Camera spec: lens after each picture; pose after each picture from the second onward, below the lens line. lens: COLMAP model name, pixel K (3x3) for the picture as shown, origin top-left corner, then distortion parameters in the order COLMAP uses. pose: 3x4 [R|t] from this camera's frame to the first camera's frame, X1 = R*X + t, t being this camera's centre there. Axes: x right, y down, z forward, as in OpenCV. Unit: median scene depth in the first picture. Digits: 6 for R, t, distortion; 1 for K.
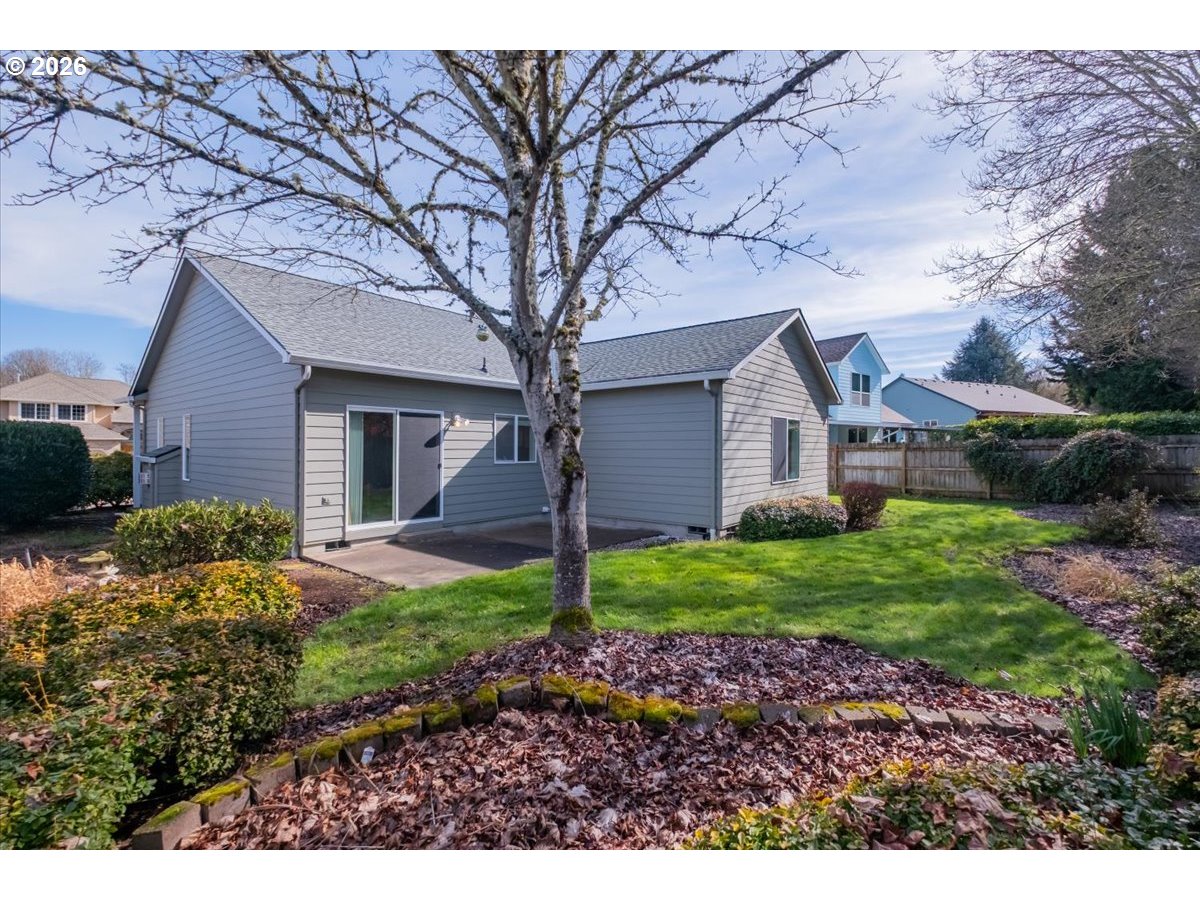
lens RADIAL K [[521.0, 0, 603.8], [0, 521.0, 448.0], [0, 0, 1]] dist [-0.003241, 0.000101]
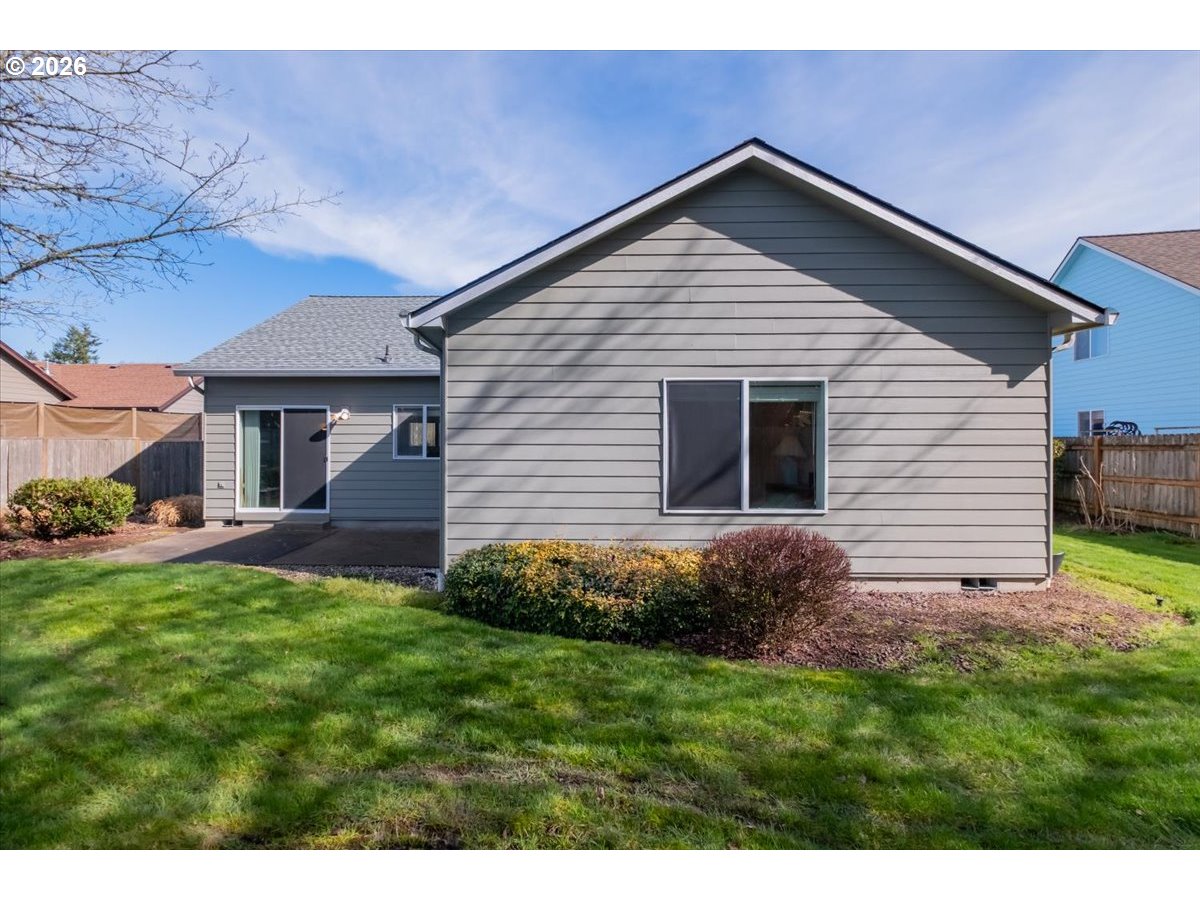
lens RADIAL K [[521.0, 0, 600.0], [0, 521.0, 443.5], [0, 0, 1]] dist [-0.003241, 0.000101]
pose [[0.619153, 0.005535, -0.785250, 0.817862], [-0.003608, 0.999985, 0.004204, -0.003073], [0.785262, 0.000230, 0.619164, 0.791574]]
